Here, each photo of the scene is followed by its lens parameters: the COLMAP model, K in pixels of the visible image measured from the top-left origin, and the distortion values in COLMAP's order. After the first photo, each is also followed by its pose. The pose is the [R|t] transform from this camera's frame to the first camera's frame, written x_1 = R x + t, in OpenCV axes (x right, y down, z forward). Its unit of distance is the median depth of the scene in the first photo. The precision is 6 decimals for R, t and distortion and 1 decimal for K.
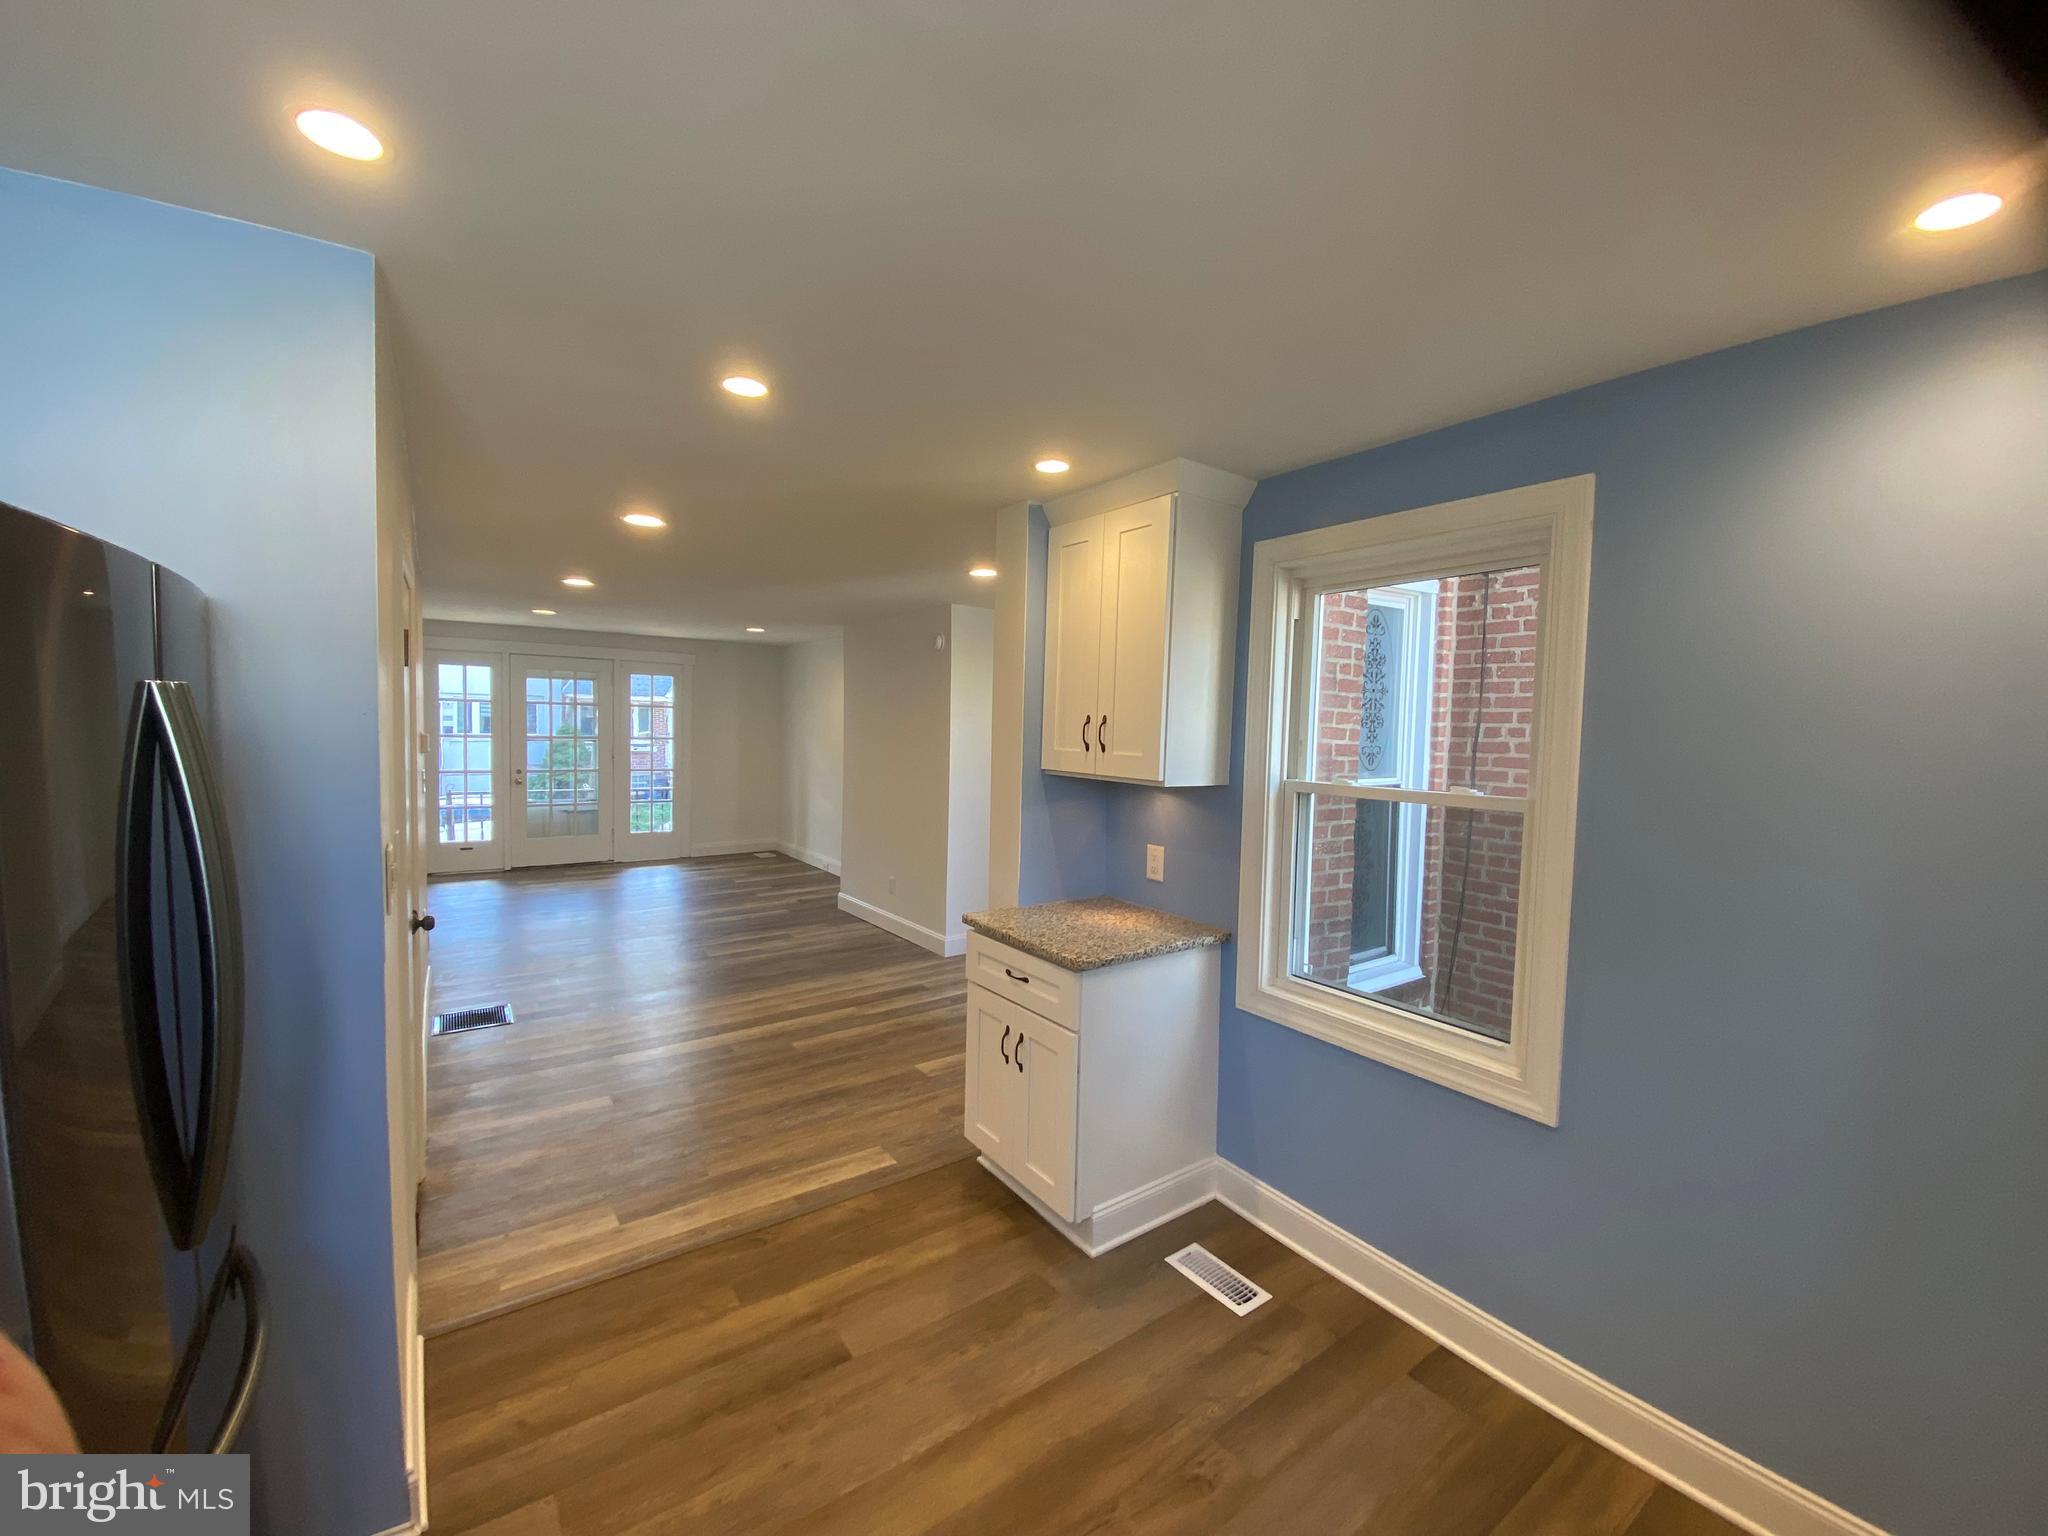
lens RADIAL K [[817.6, 0, 1008.6], [0, 817.6, 769.0], [0, 0, 1]] dist [0.030929, -0.033005]
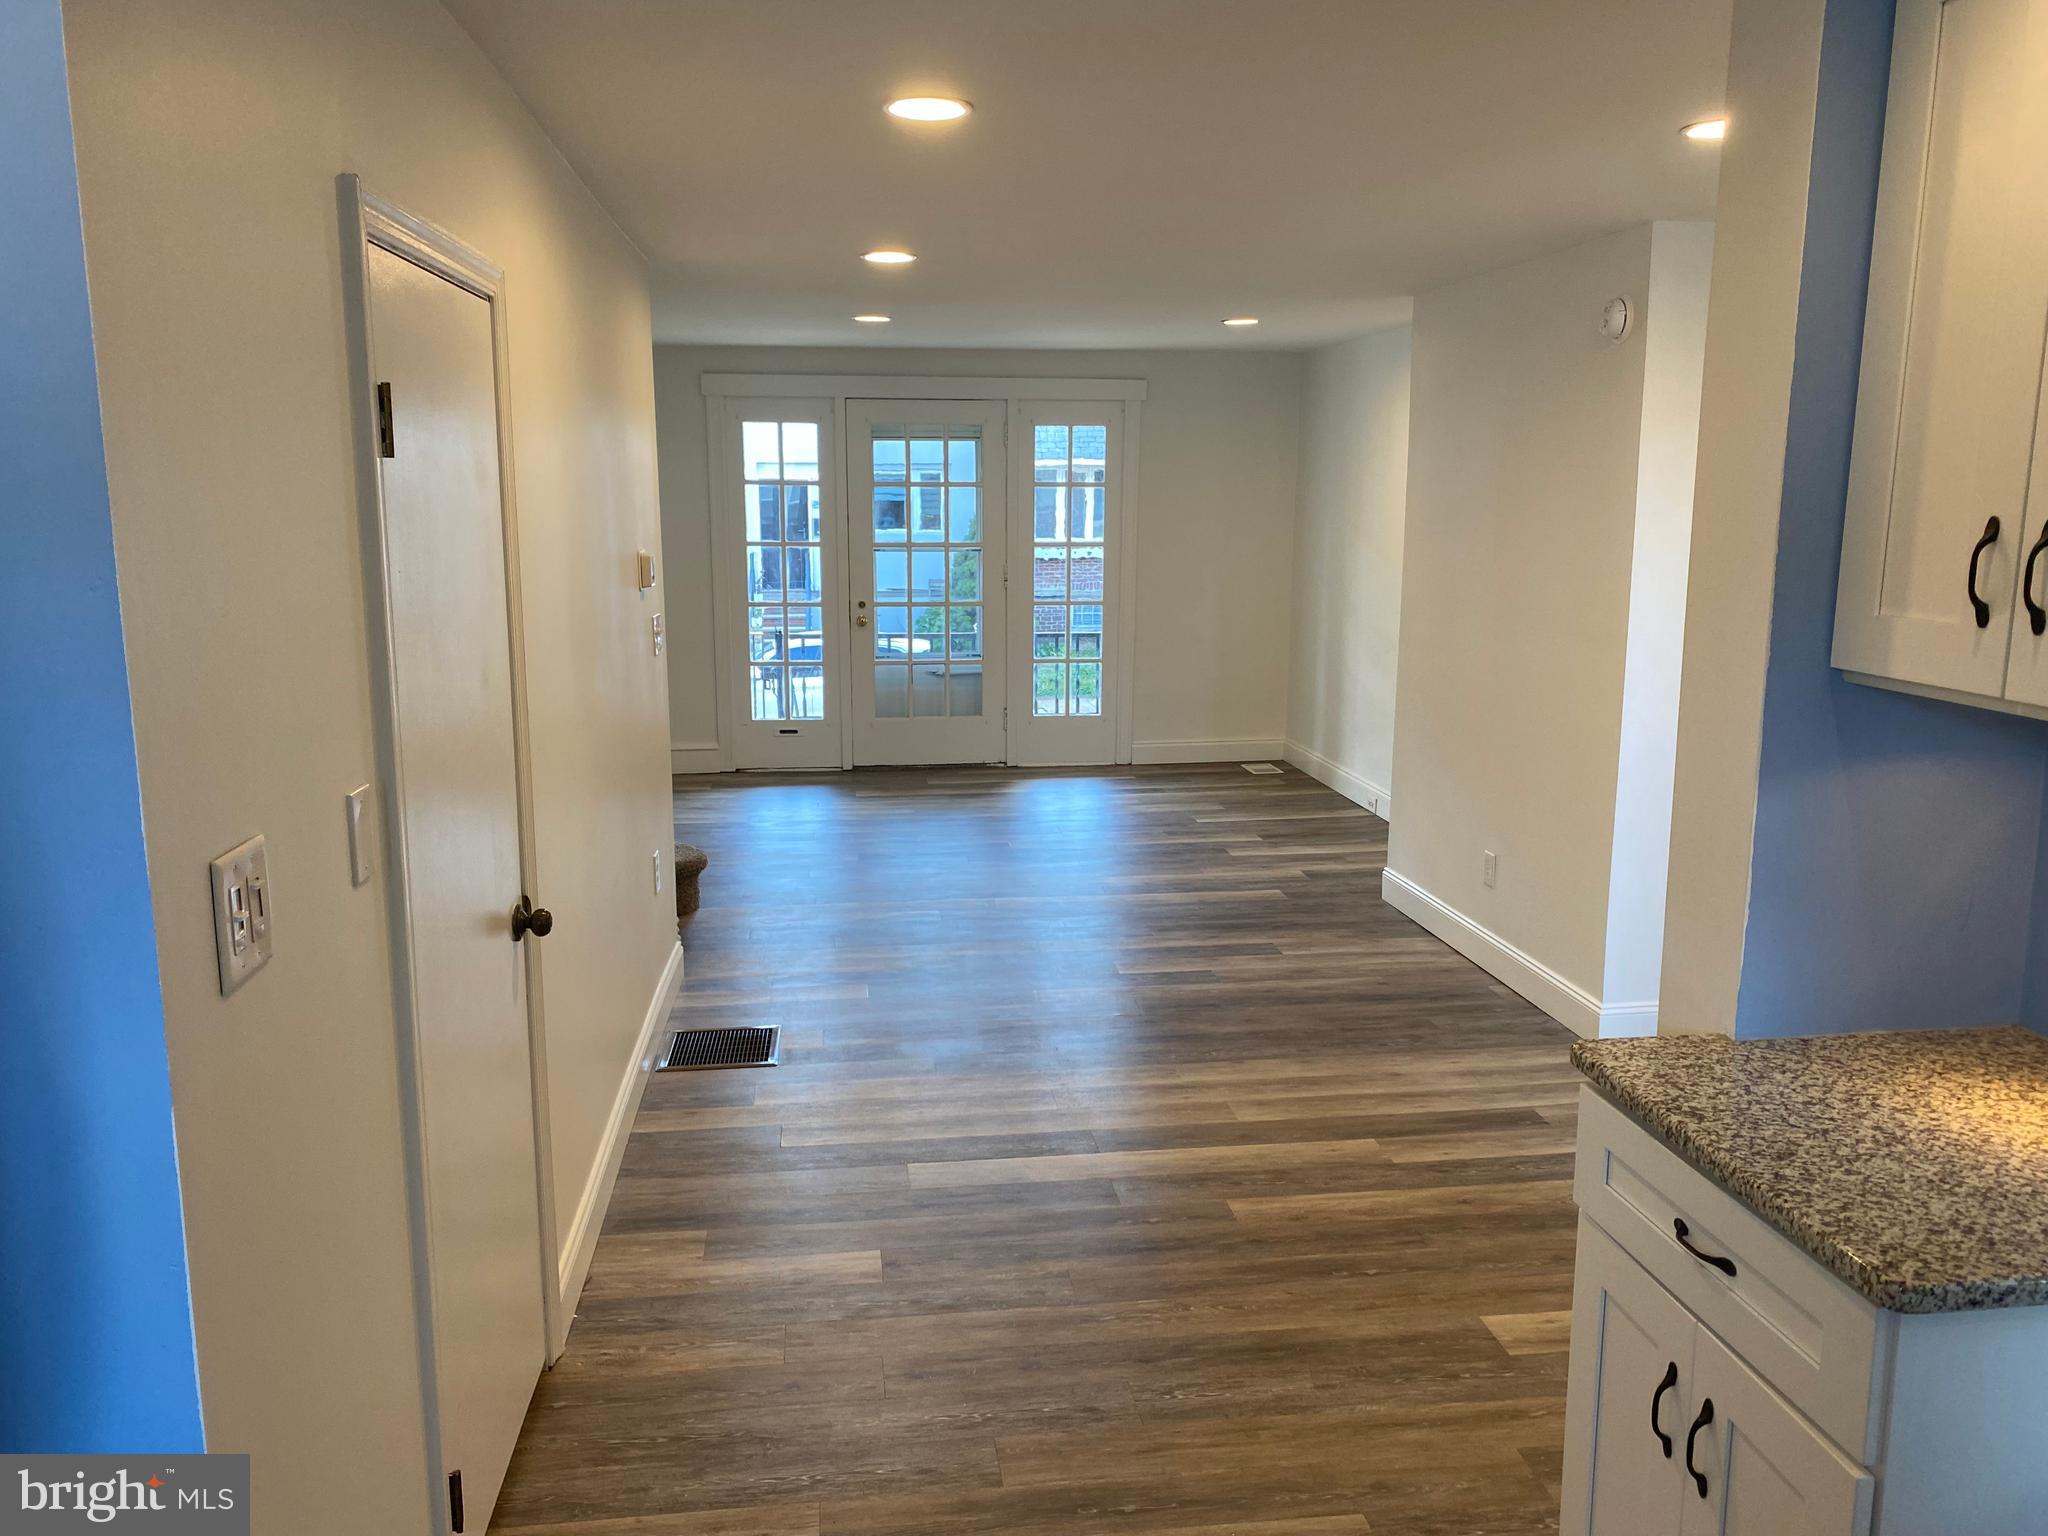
lens RADIAL K [[1520.9, 0, 1023.3], [0, 1520.9, 753.1], [0, 0, 1]] dist [0.036975, -0.069232]
pose [[0.882963, 0.053309, -0.466406, 0.031738], [-0.000286, 0.993592, 0.113024, -0.027568], [0.469443, -0.099663, 0.877320, 0.189150]]
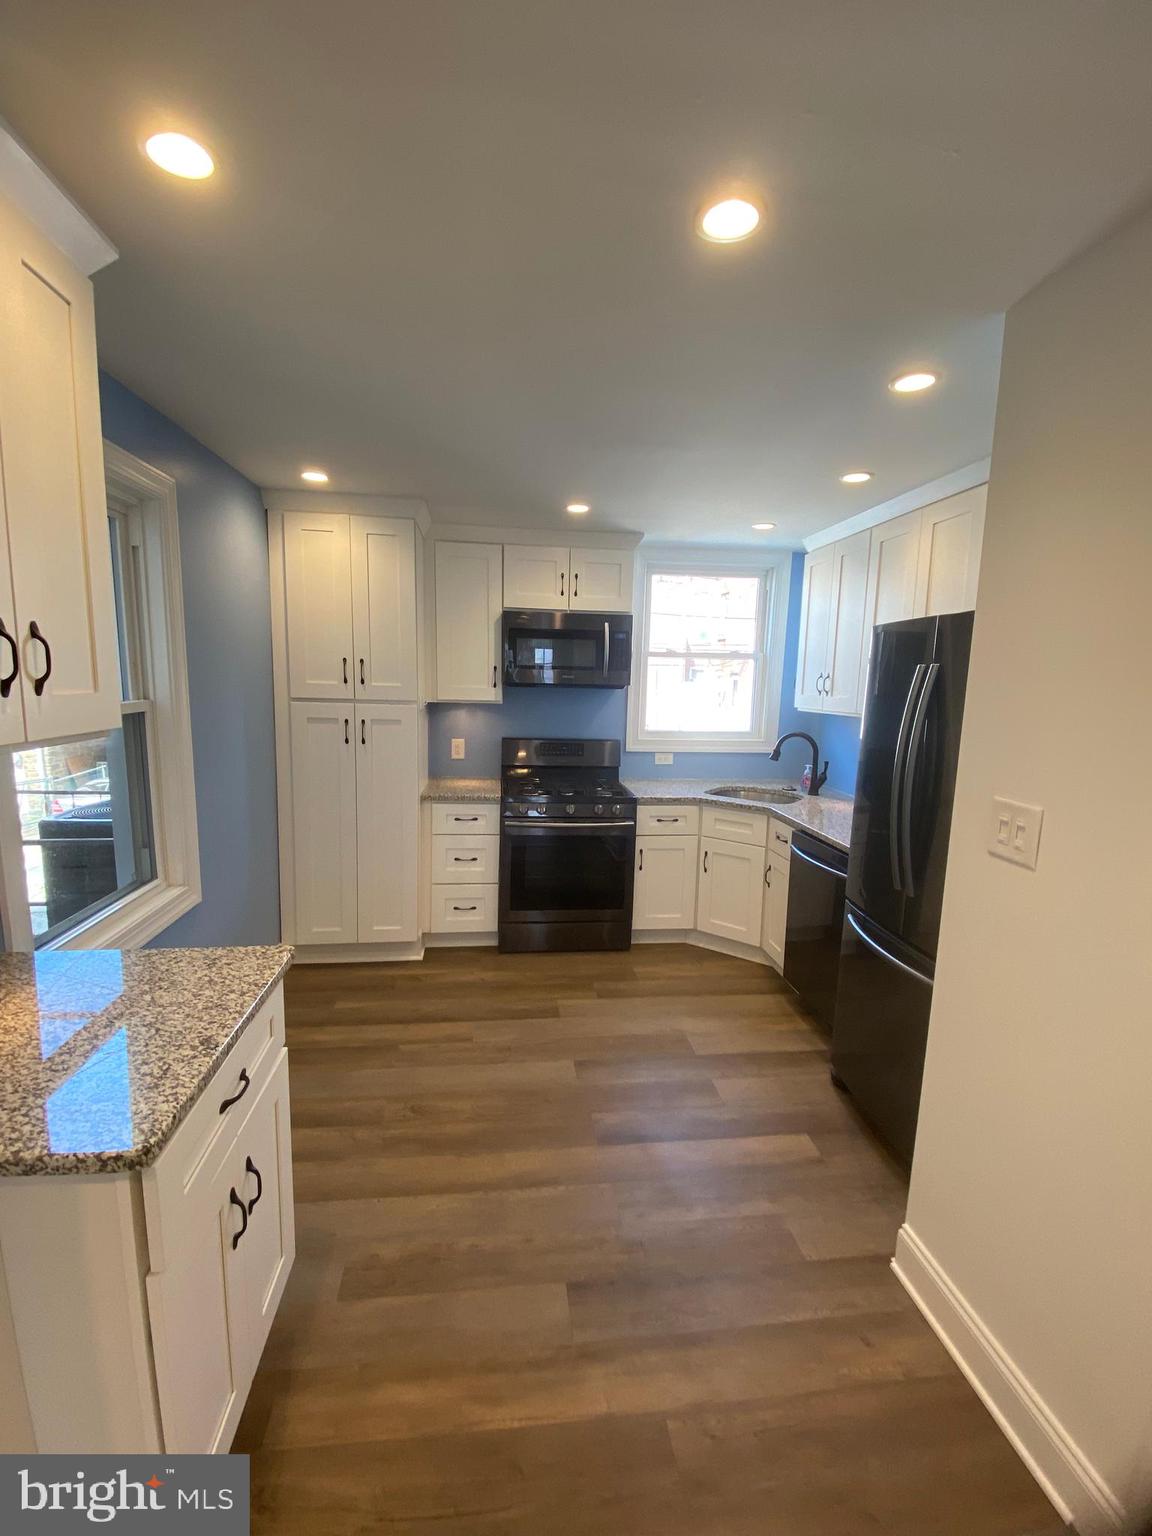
lens RADIAL K [[628.7, 0, 576.0], [0, 628.7, 768.0], [0, 0, 1]] dist [0.000422, 0.000018]
pose [[-0.883141, -0.120778, 0.453294, -0.247163], [-0.032351, 0.979668, 0.197999, -0.044040], [-0.467992, 0.160197, -0.869092, 0.810796]]
